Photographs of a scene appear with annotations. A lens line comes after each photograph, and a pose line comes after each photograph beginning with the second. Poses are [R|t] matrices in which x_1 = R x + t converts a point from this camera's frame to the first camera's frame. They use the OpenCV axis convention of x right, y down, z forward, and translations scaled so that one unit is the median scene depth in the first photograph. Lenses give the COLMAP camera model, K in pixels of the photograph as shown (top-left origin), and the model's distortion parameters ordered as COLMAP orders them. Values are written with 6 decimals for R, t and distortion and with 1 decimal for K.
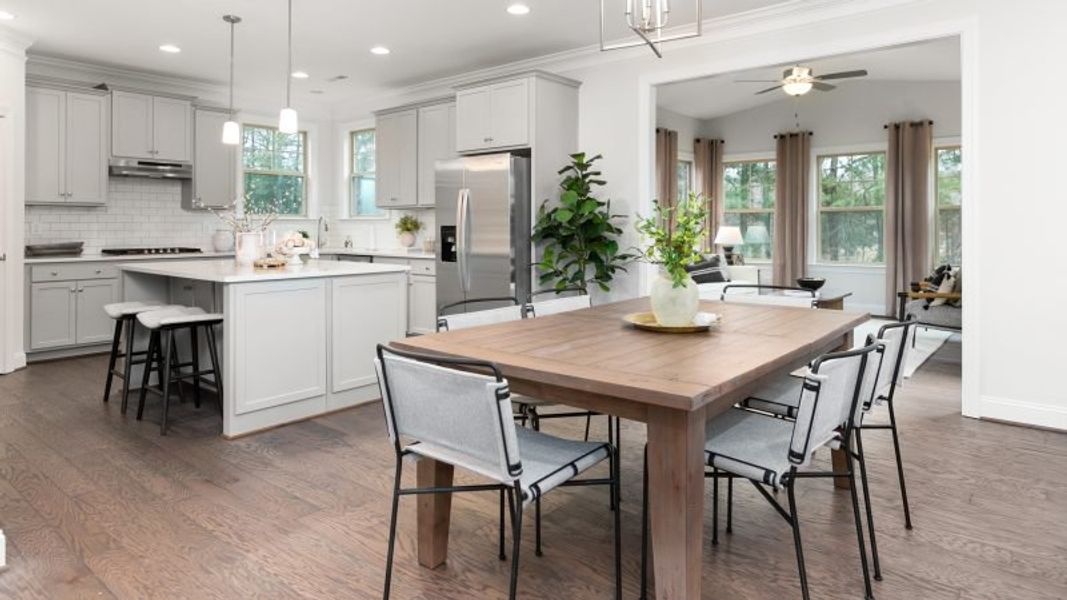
lens RADIAL K [[630.4, 0, 521.3], [0, 630.4, 224.1], [0, 0, 1]] dist [0.007242, -0.002865]
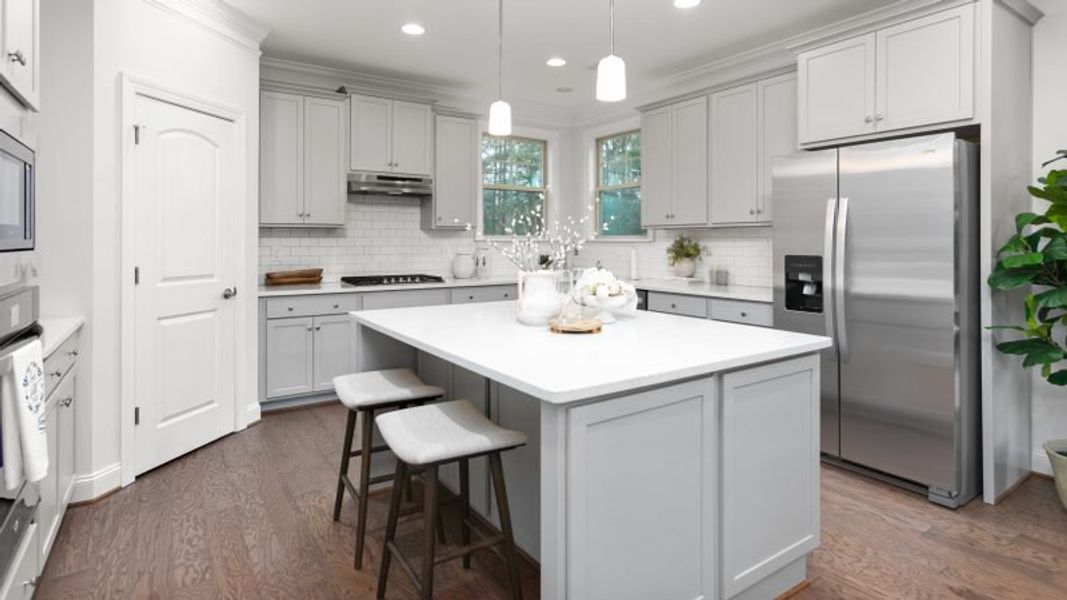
lens RADIAL K [[528.7, 0, 525.0], [0, 528.7, 242.3], [0, 0, 1]] dist [-0.013239, 0.008627]
pose [[0.963637, 0.002066, -0.267208, -0.220073], [-0.000088, 0.999973, 0.007414, -0.013686], [0.267216, -0.007121, 0.963610, 0.360171]]
